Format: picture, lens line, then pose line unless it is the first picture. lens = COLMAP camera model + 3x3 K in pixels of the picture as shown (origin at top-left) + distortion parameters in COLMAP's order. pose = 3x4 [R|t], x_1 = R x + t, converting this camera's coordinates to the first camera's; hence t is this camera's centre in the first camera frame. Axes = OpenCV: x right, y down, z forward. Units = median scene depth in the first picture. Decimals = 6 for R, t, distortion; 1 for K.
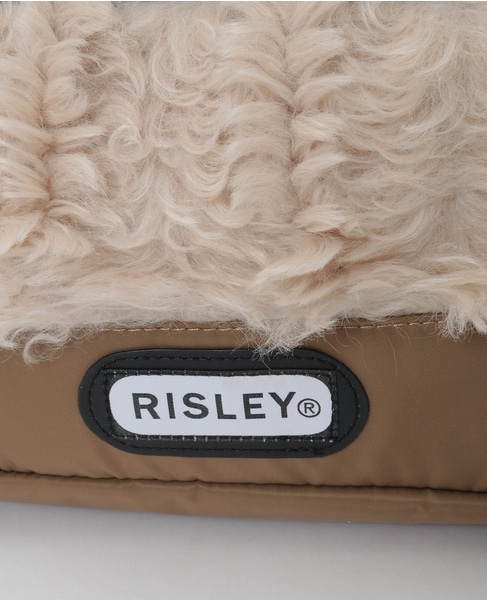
lens RADIAL K [[1100.7, 0, 243.5], [0, 1100.7, 300.0], [0, 0, 1]] dist [-0.028400, -0.031258]
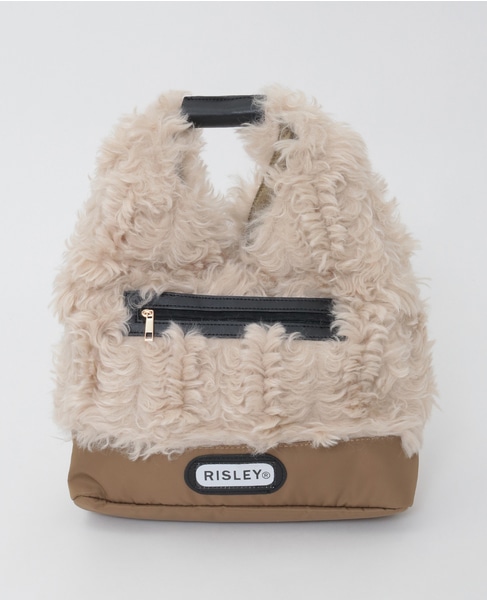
lens RADIAL K [[933.8, 0, 243.5], [0, 933.8, 300.0], [0, 0, 1]] dist [-0.006878, 0.004296]
pose [[0.992612, 0.008526, 0.121030, -0.329488], [0.010138, 0.988211, -0.152763, 0.019465], [-0.120906, 0.152861, 0.980824, -1.607571]]
